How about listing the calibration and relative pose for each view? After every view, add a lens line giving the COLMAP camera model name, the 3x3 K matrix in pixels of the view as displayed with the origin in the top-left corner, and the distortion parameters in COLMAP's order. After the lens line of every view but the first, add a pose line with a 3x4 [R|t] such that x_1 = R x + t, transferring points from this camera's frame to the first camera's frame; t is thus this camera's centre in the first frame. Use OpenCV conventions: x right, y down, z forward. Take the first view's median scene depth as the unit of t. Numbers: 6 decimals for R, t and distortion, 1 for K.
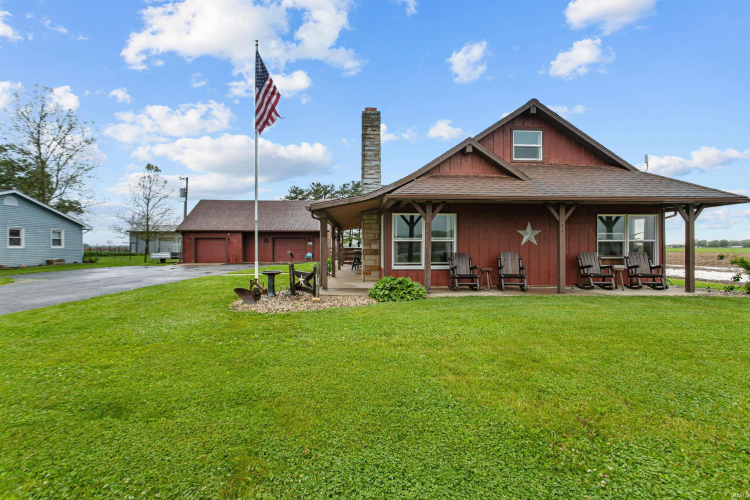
lens RADIAL K [[349.9, 0, 371.3], [0, 349.9, 253.4], [0, 0, 1]] dist [0.013878, 0.000106]
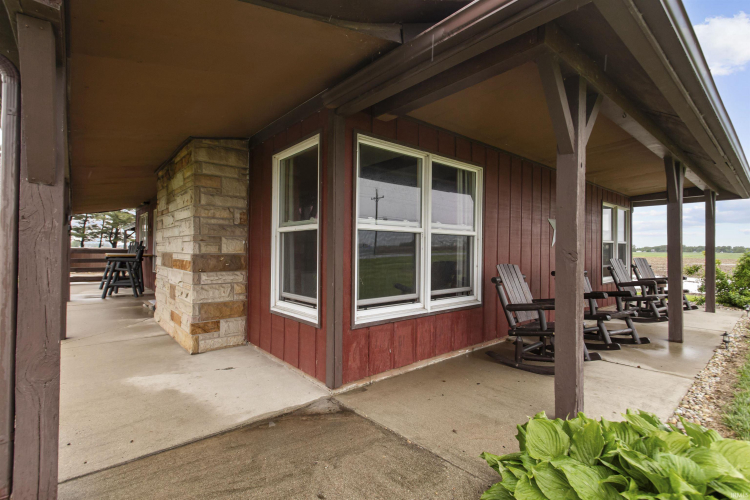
lens RADIAL K [[349.9, 0, 375.7], [0, 349.9, 248.4], [0, 0, 1]] dist [0.013878, 0.000106]
pose [[0.803710, 0.007331, 0.594976, -0.091770], [0.003782, 0.999841, -0.017429, -0.012628], [-0.595010, 0.016258, 0.803554, 0.720822]]
